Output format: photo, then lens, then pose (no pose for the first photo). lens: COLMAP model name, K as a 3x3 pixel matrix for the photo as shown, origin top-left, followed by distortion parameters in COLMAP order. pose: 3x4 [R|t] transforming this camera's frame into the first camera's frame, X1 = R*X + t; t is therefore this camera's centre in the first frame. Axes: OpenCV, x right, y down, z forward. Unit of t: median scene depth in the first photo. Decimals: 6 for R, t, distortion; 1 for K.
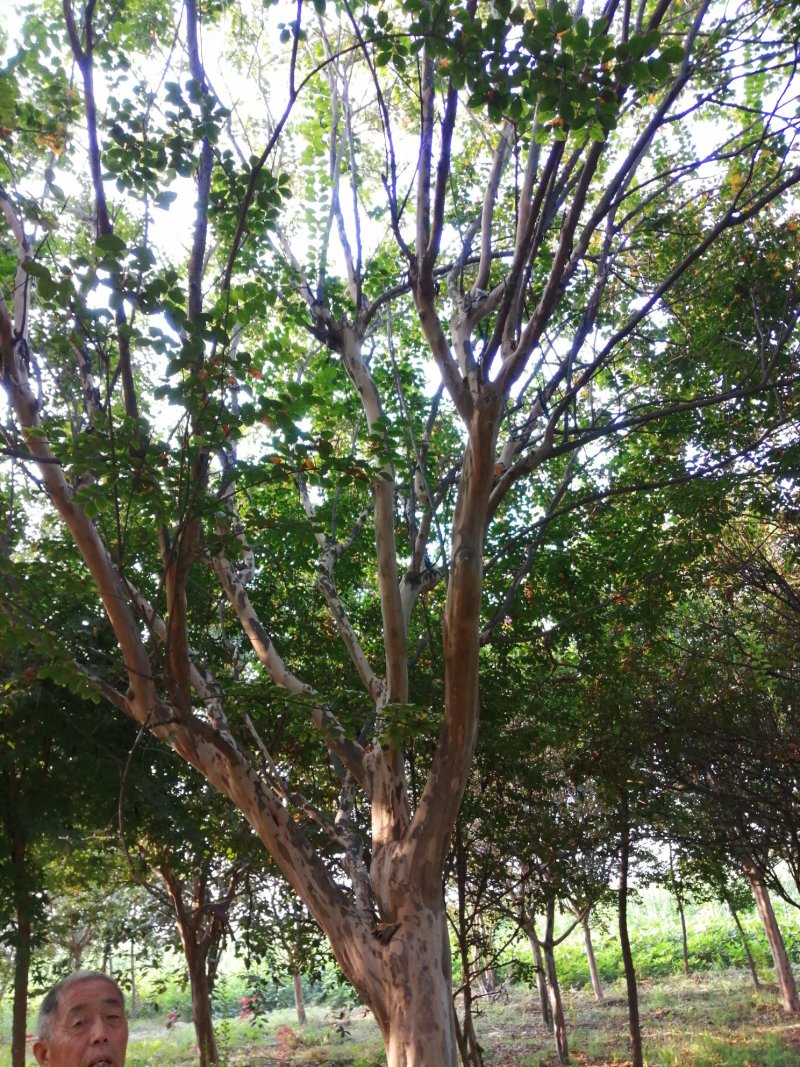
lens RADIAL K [[844.5, 0, 383.0], [0, 844.5, 536.5], [0, 0, 1]] dist [0.061074, -0.108266]
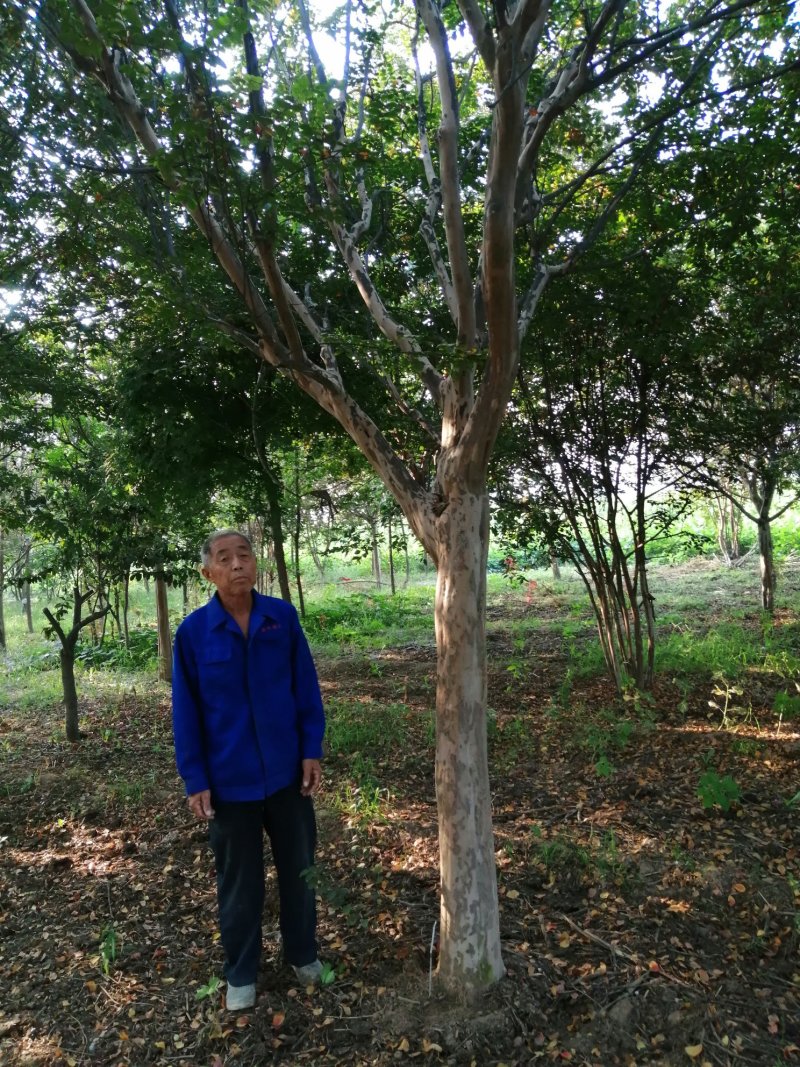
lens RADIAL K [[844.5, 0, 383.0], [0, 844.5, 536.5], [0, 0, 1]] dist [0.061074, -0.108266]
pose [[0.944239, 0.019445, -0.328686, 0.285982], [0.131076, 0.893545, 0.429414, -0.078904], [0.302046, -0.448552, 0.841171, -0.166632]]
